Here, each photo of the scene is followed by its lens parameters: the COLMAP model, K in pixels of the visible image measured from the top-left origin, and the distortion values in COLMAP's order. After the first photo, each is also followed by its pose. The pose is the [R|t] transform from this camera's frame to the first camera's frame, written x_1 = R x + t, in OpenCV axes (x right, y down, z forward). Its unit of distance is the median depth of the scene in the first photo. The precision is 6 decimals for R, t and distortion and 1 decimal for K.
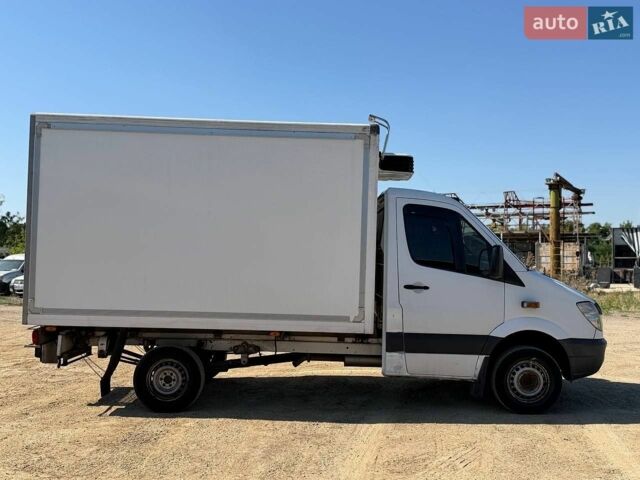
lens RADIAL K [[678.3, 0, 320.0], [0, 678.3, 240.0], [0, 0, 1]] dist [0.125522, -0.014588]
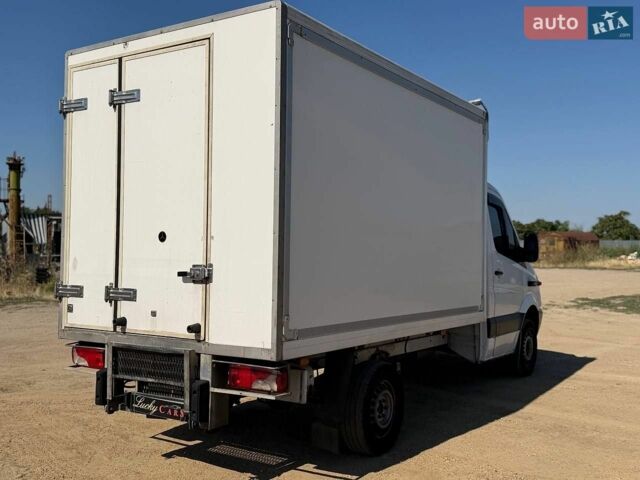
lens RADIAL K [[678.3, 0, 320.0], [0, 678.3, 240.0], [0, 0, 1]] dist [0.125522, -0.014588]
pose [[0.558574, 0.000976, 0.829454, -0.878936], [-0.017559, 0.999789, 0.010648, 0.012564], [-0.829269, -0.020513, 0.558474, 0.642786]]
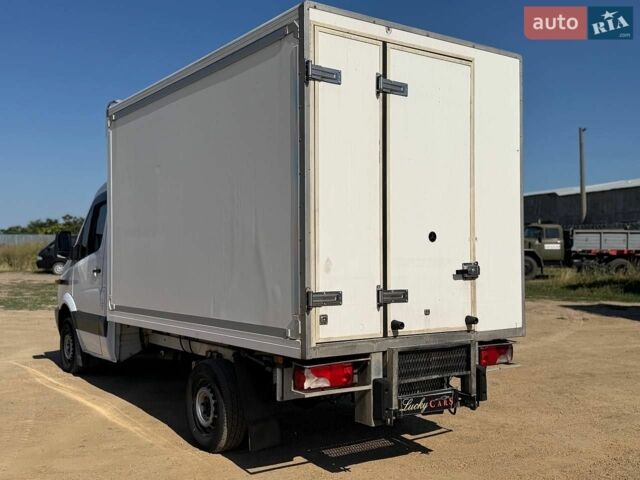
lens RADIAL K [[676.3, 0, 318.6], [0, 676.3, 246.6], [0, 0, 1]] dist [0.125288, -0.001390]
pose [[-0.575793, -0.010576, 0.817527, -0.903153], [-0.033393, 0.999386, -0.010591, 0.040114], [-0.816913, -0.033397, -0.575793, 1.629759]]
